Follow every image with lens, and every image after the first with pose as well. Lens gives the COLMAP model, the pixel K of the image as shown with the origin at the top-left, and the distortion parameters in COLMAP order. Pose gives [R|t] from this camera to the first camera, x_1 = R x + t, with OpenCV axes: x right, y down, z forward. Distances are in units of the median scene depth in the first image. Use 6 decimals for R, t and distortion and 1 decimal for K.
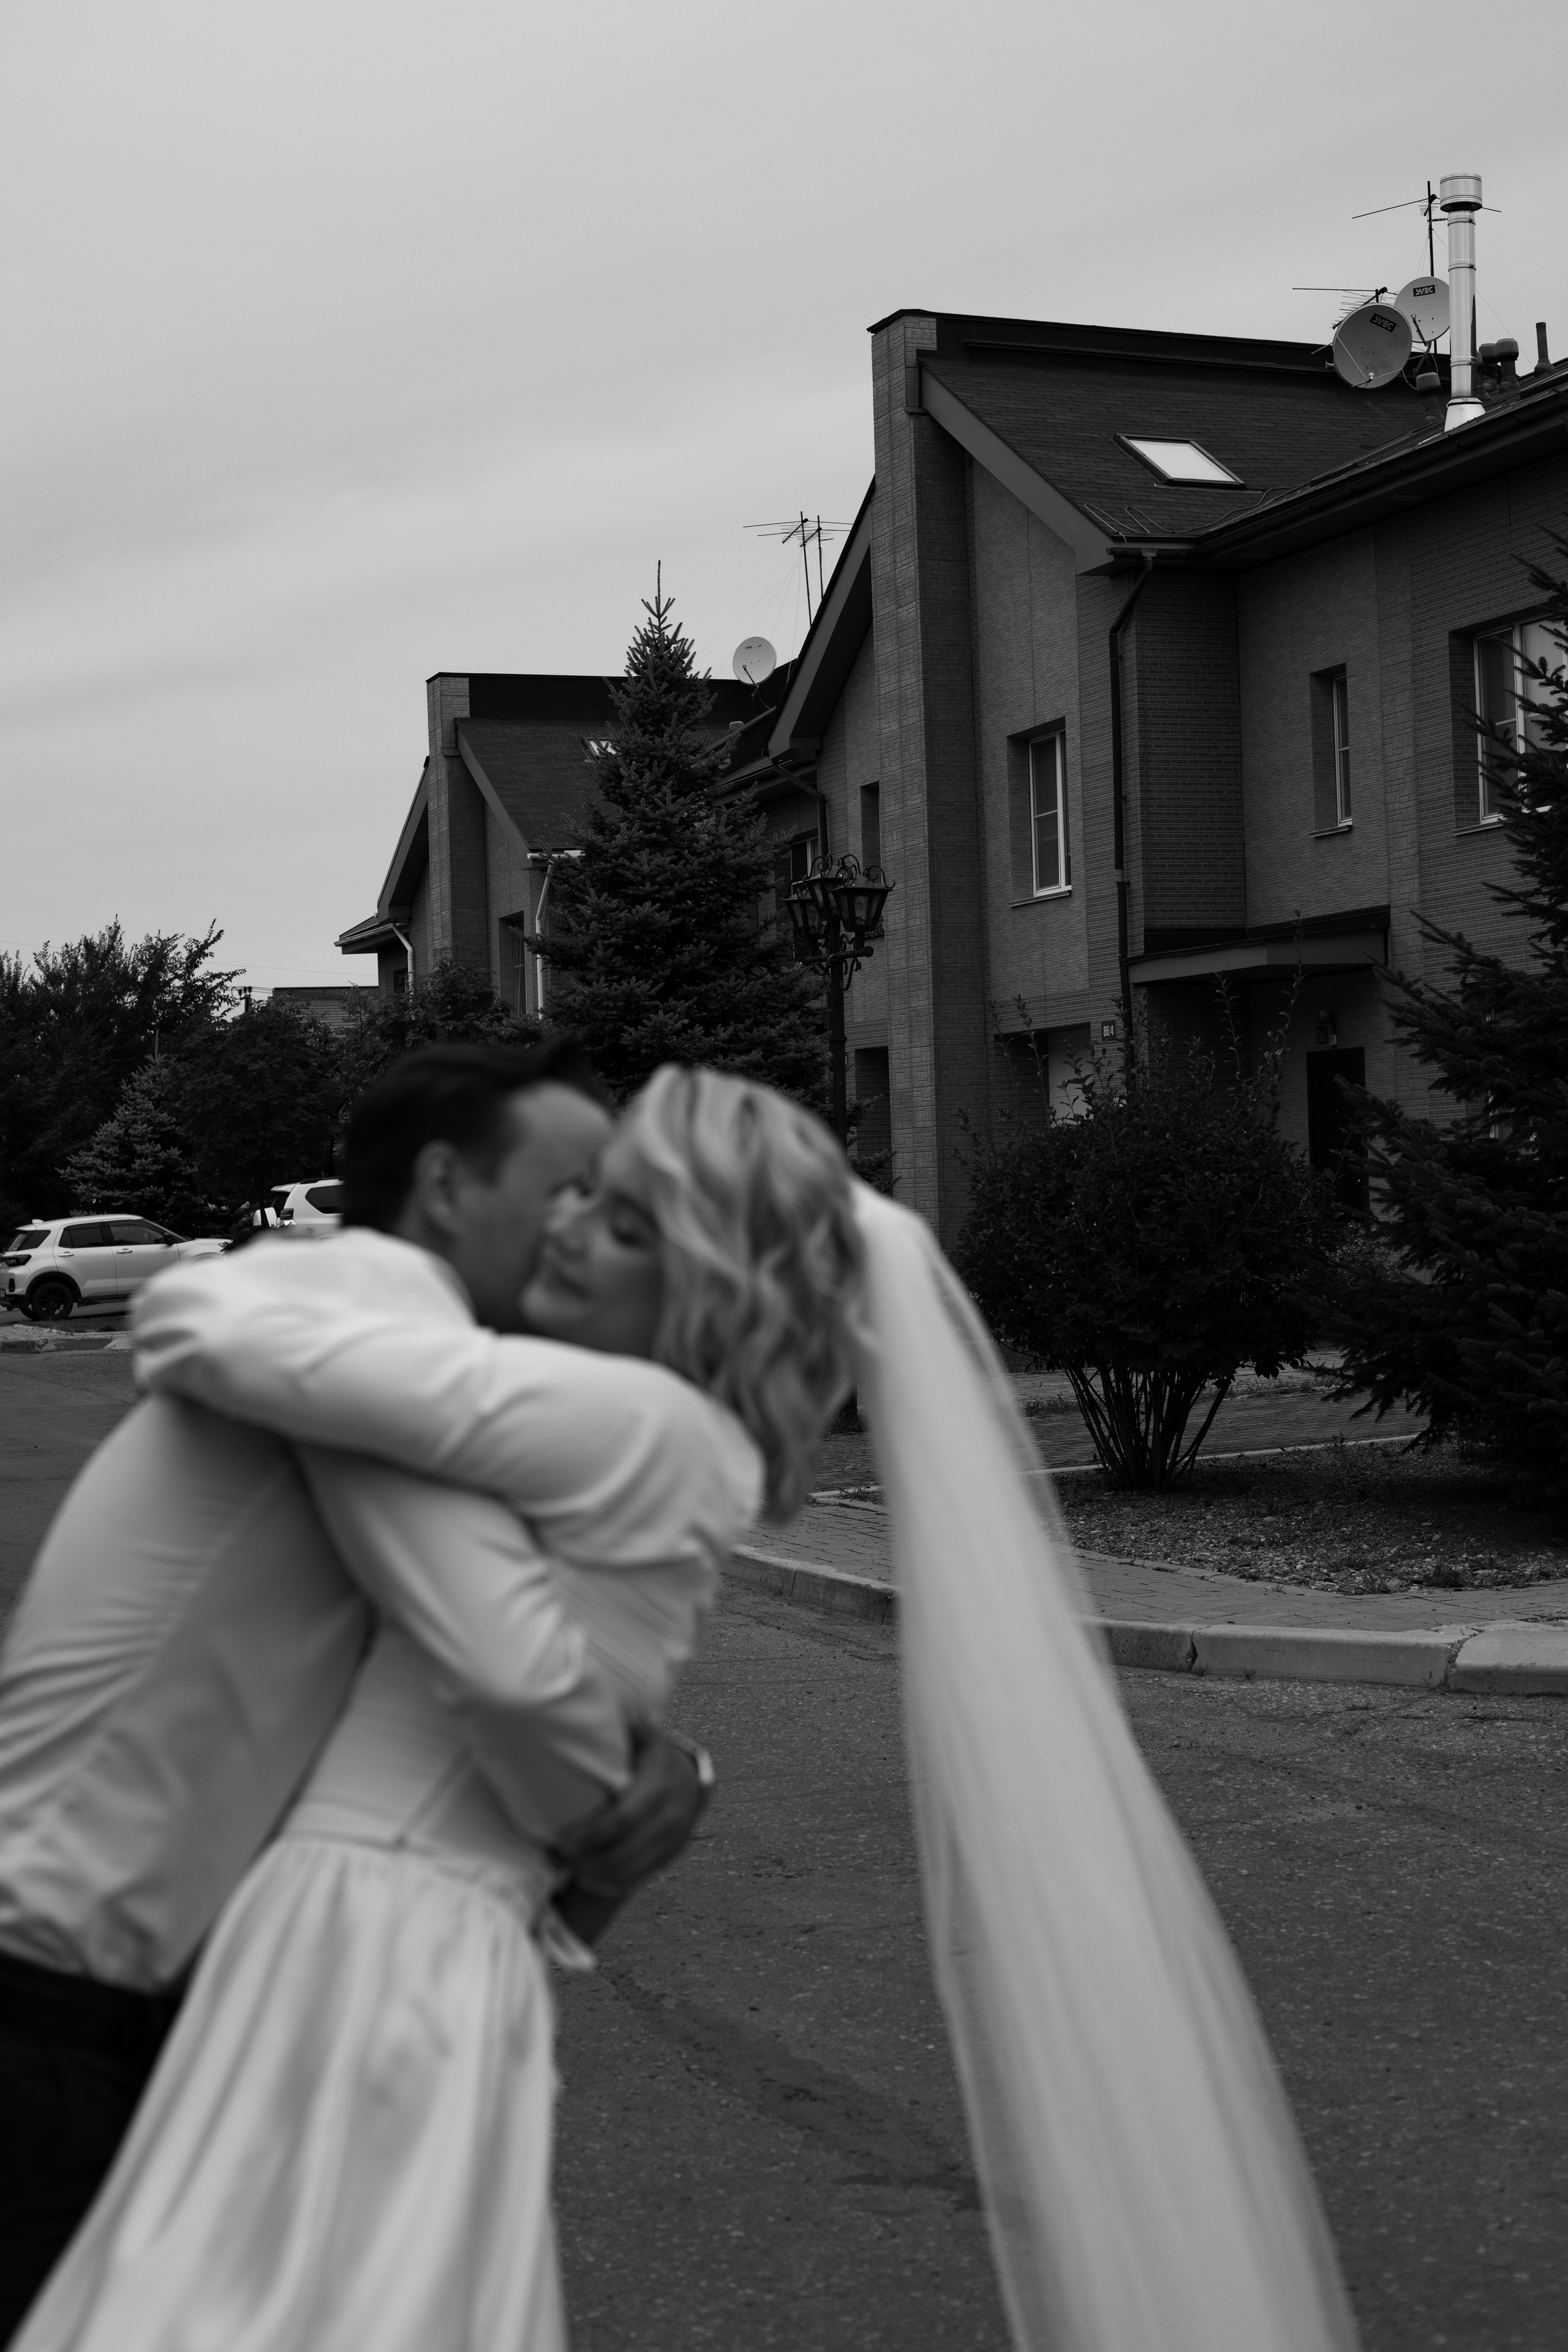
lens RADIAL K [[3306.9, 0, 784.0], [0, 3306.9, 1176.0], [0, 0, 1]] dist [-0.159753, 0.084627]
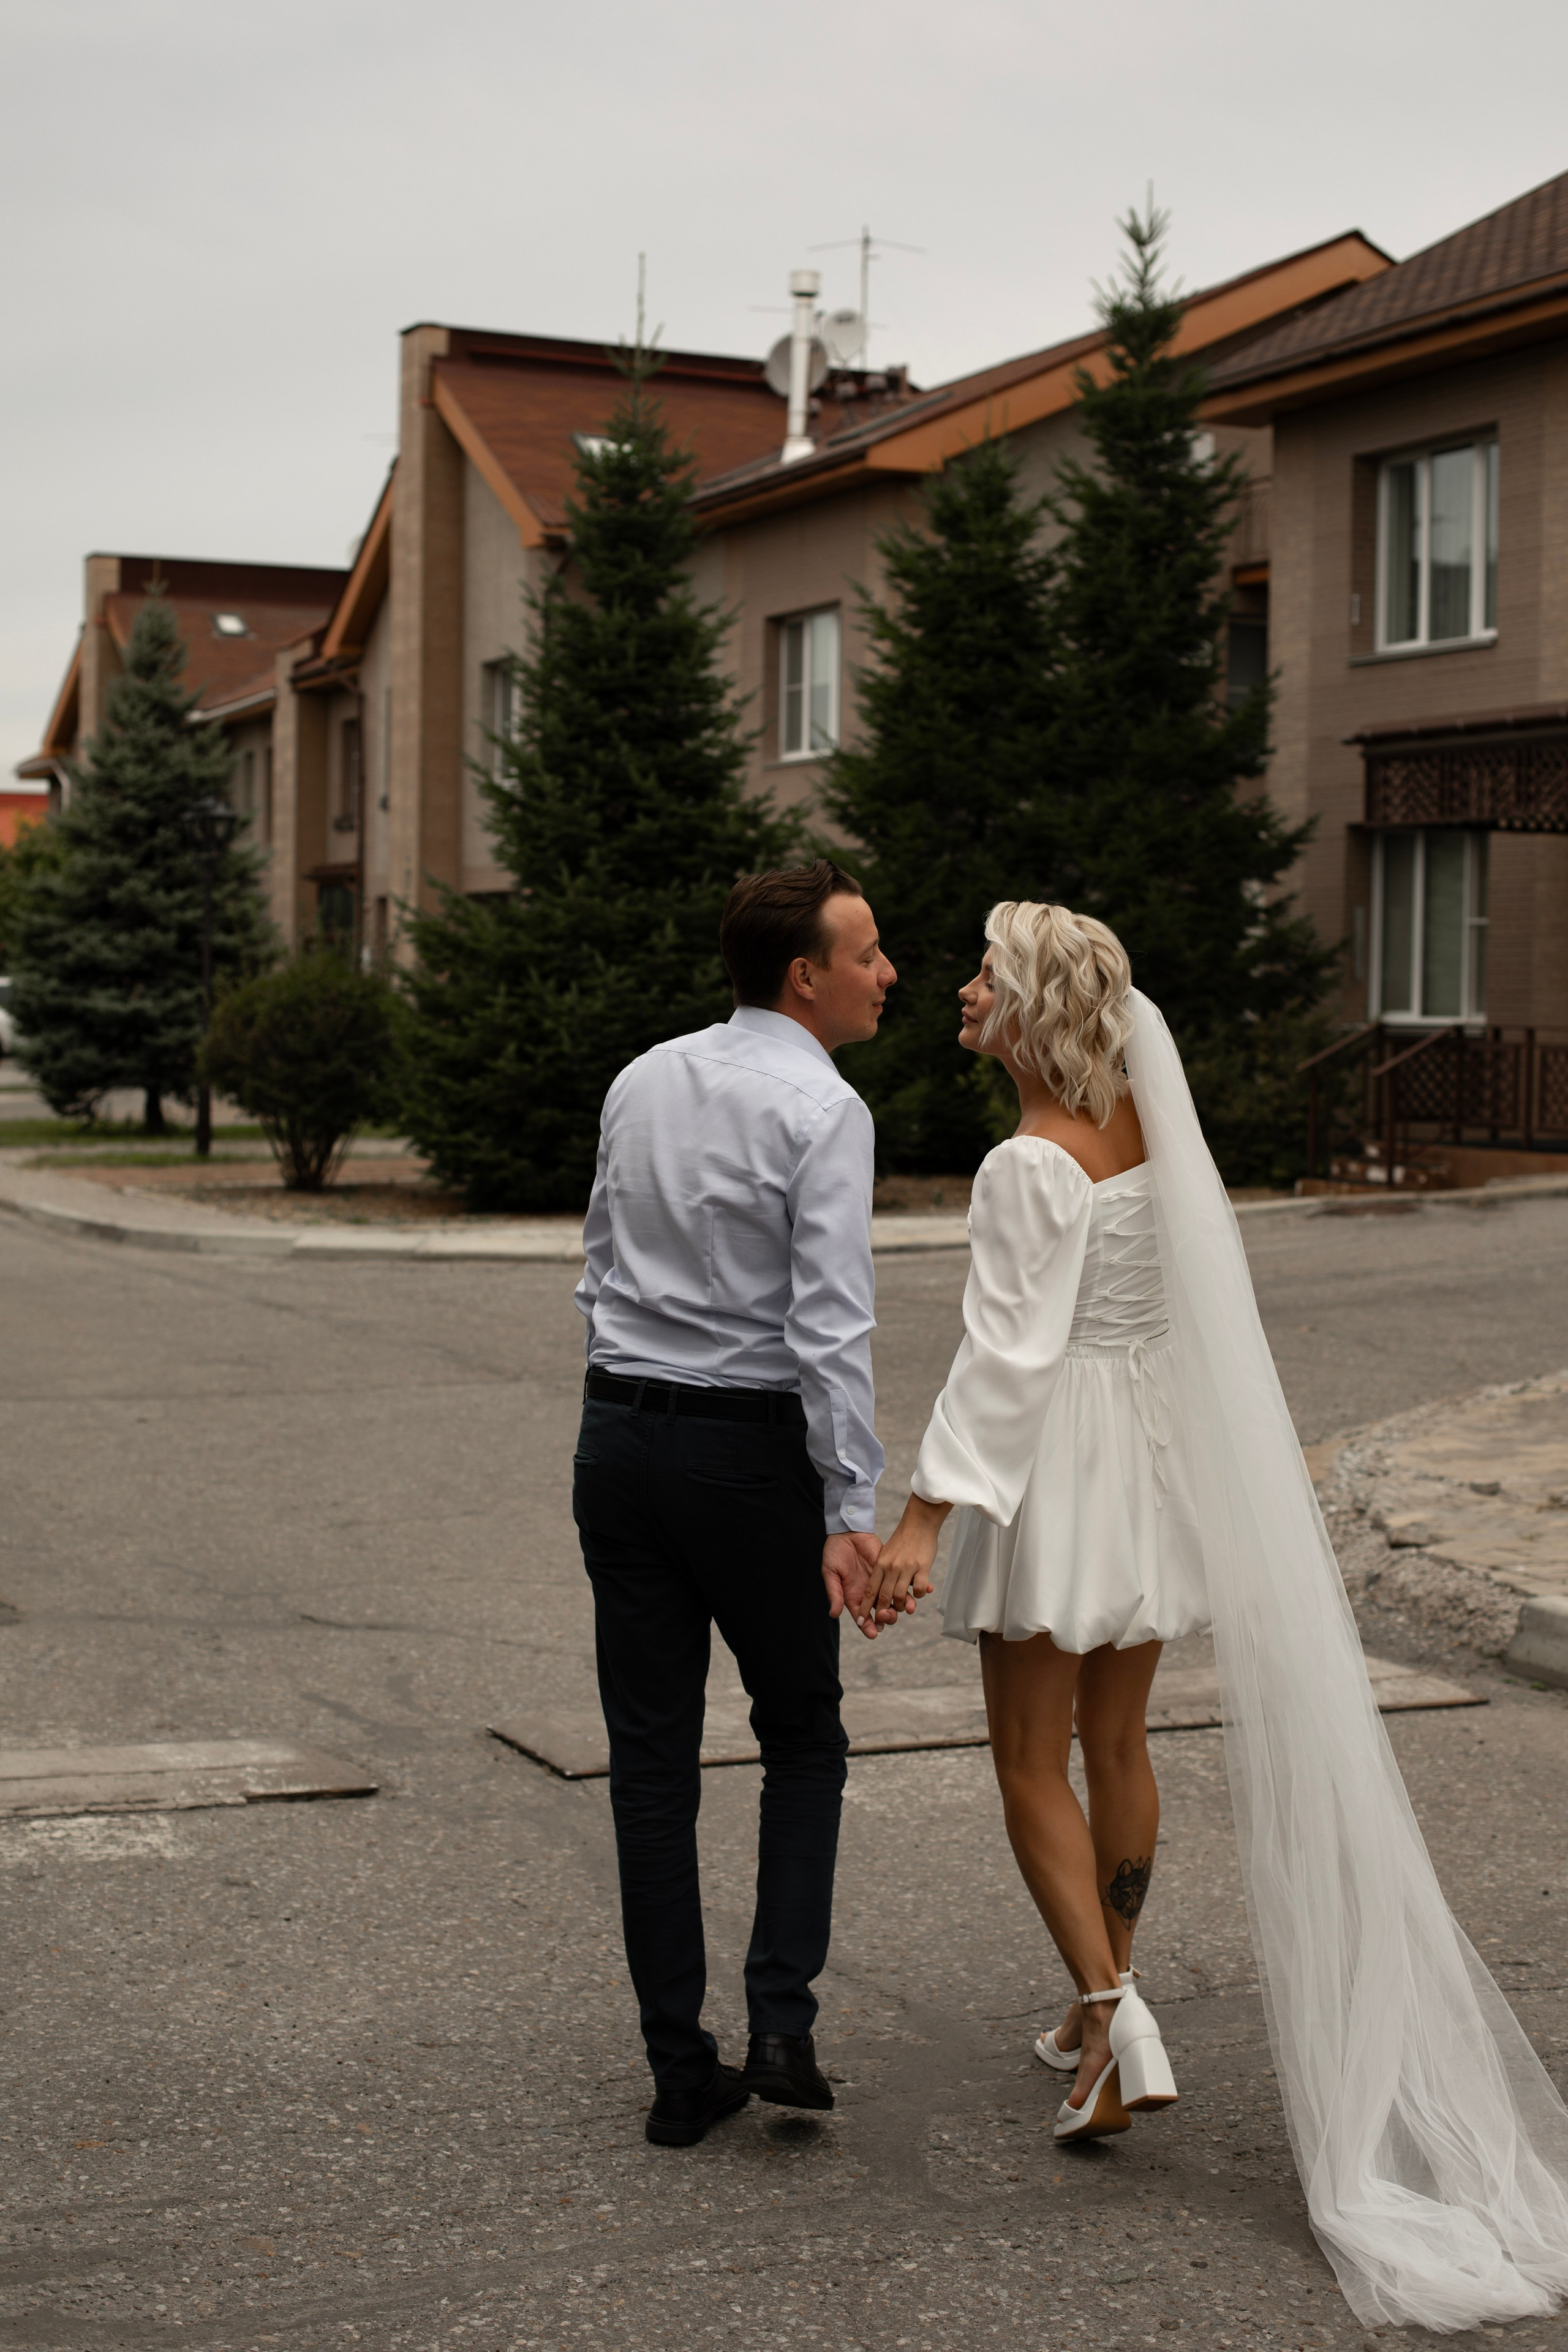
lens RADIAL K [[3306.9, 0, 784.0], [0, 3306.9, 1176.0], [0, 0, 1]] dist [-0.159753, 0.084627]
pose [[0.996159, 0.041106, 0.077318, 0.101622], [-0.045318, 0.997537, 0.053534, -0.007259], [-0.074927, -0.056833, 0.995568, -0.329356]]
